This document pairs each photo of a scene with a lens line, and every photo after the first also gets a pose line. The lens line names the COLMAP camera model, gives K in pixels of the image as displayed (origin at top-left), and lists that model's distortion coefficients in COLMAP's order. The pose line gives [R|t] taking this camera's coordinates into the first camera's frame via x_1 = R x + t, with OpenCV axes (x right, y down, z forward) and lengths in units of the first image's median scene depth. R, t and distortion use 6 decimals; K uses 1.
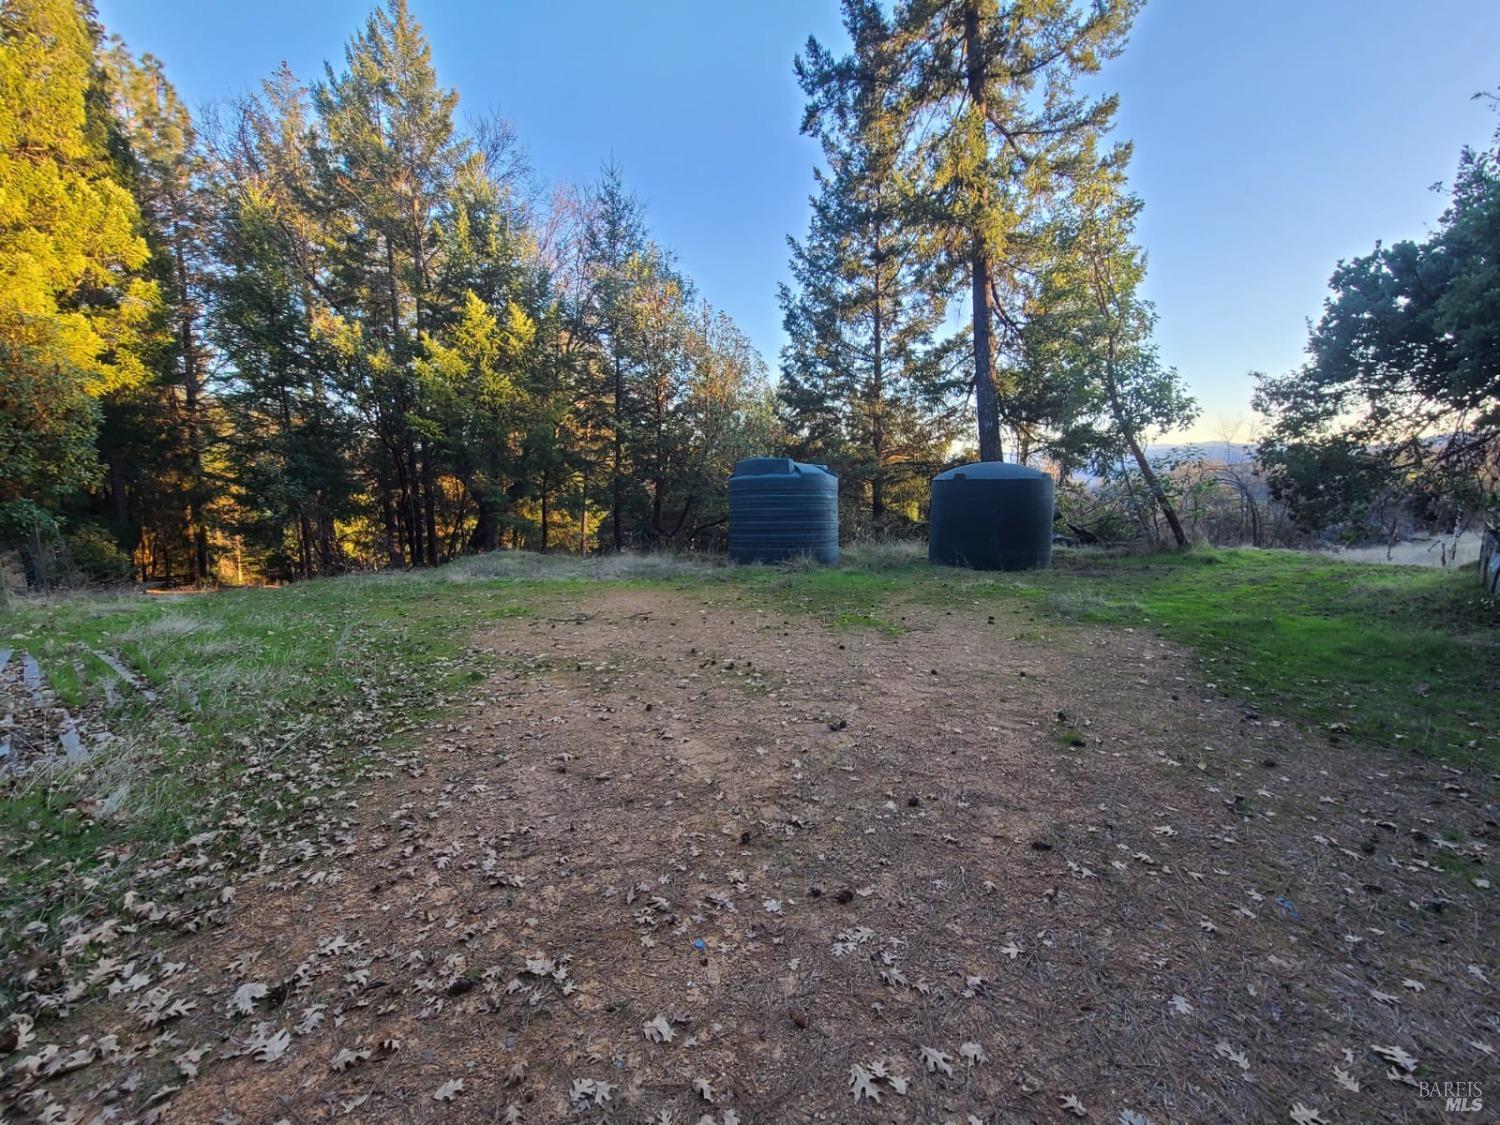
lens RADIAL K [[620.9, 0, 740.2], [0, 620.9, 562.9], [0, 0, 1]] dist [-0.002550, -0.002647]
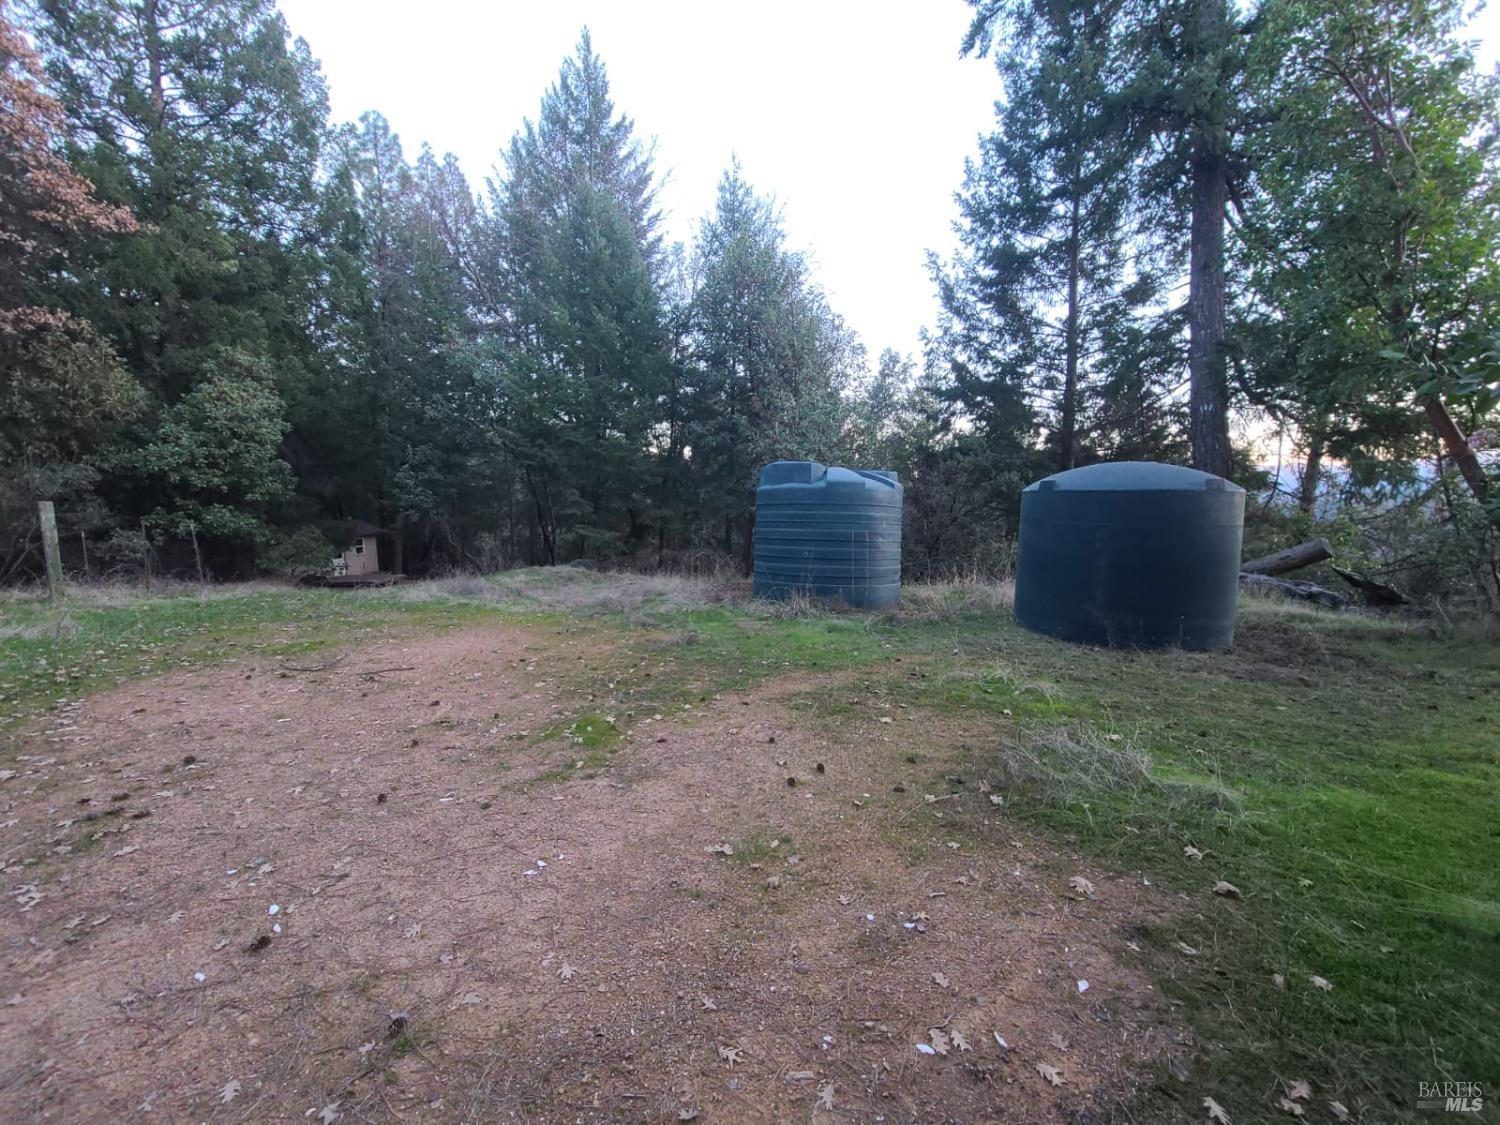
lens RADIAL K [[620.9, 0, 740.2], [0, 620.9, 562.9], [0, 0, 1]] dist [-0.002550, -0.002647]
pose [[0.910536, 0.049099, -0.410503, 0.186208], [-0.060996, 0.998011, -0.015926, -0.018888], [0.408905, 0.039540, 0.911720, 0.182097]]
